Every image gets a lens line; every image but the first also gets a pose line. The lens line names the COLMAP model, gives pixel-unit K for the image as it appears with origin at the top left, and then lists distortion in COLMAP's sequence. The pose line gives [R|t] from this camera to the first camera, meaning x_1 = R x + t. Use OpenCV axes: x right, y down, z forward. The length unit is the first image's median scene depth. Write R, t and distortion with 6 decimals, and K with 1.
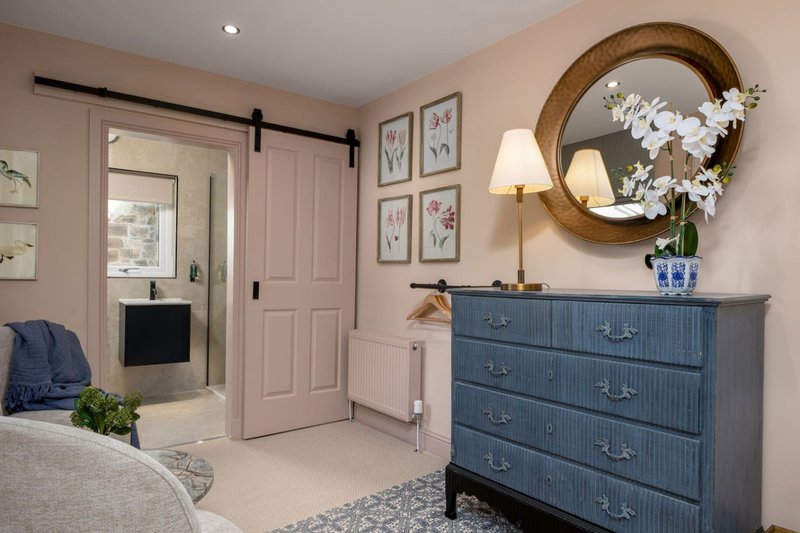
lens RADIAL K [[508.2, 0, 398.3], [0, 508.2, 280.2], [0, 0, 1]] dist [0.000957, 0.000136]
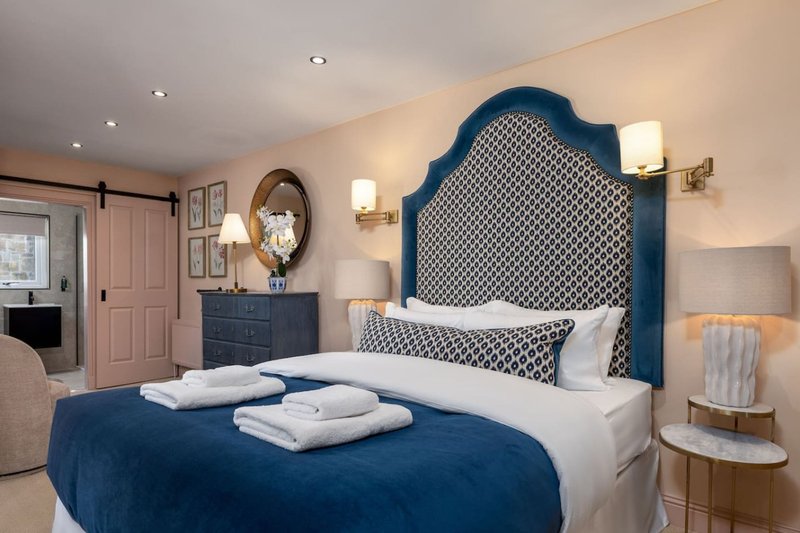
lens RADIAL K [[472.2, 0, 400.1], [0, 472.2, 291.0], [0, 0, 1]] dist [0.001231, 0.000214]
pose [[0.978298, -0.018342, 0.206391, 0.465110], [0.015930, 0.999784, 0.013342, 0.000051], [-0.206591, -0.009764, 0.978379, -0.922794]]
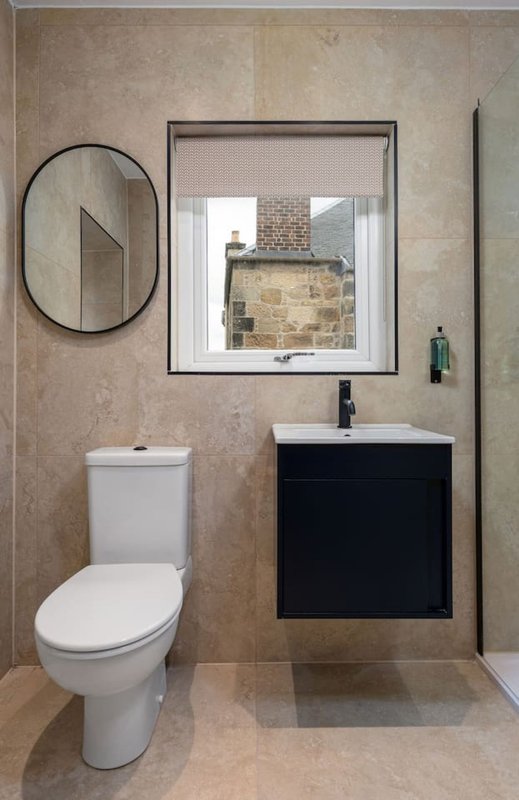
lens RADIAL K [[465.5, 0, 243.0], [0, 465.5, 387.4], [0, 0, 1]] dist [0.000056, 0.000654]
pose [[0.795634, -0.022460, -0.605361, -0.607598], [0.013872, 0.999726, -0.018860, 0.024323], [0.605619, 0.006608, 0.795727, 1.235277]]
